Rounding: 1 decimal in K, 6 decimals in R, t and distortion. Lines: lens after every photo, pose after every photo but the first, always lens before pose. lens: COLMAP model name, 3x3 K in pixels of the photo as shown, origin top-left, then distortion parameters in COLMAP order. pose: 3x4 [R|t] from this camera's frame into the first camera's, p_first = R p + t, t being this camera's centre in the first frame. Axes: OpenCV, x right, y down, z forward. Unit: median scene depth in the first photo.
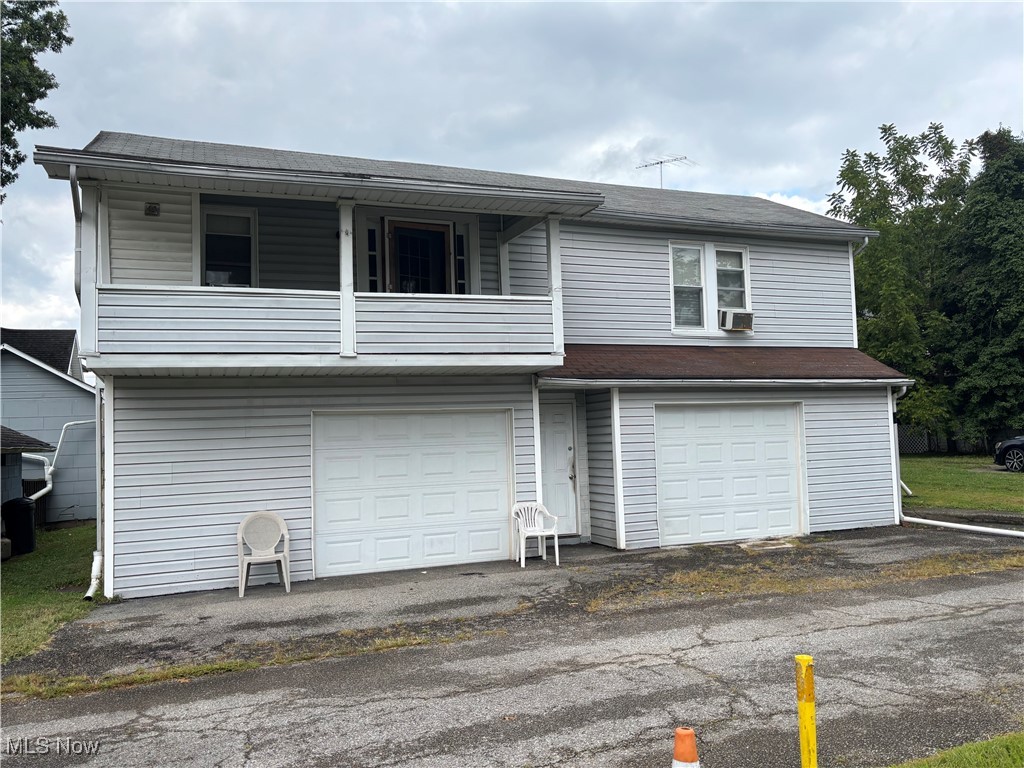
lens RADIAL K [[779.9, 0, 517.1], [0, 779.9, 387.4], [0, 0, 1]] dist [0.041878, -0.048189]
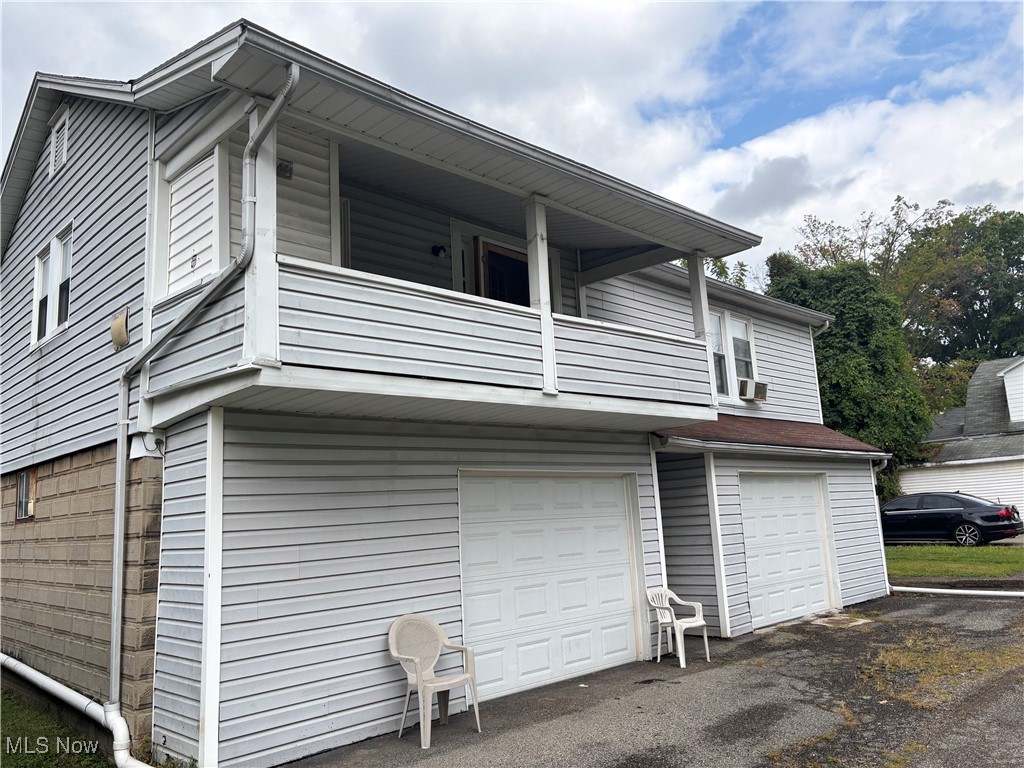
lens RADIAL K [[779.9, 0, 513.5], [0, 779.9, 378.0], [0, 0, 1]] dist [0.041878, -0.048189]
pose [[0.911342, 0.056129, 0.407807, -0.471525], [0.001304, 0.990262, -0.139208, 0.042280], [-0.411649, 0.127398, 0.902394, 0.278493]]
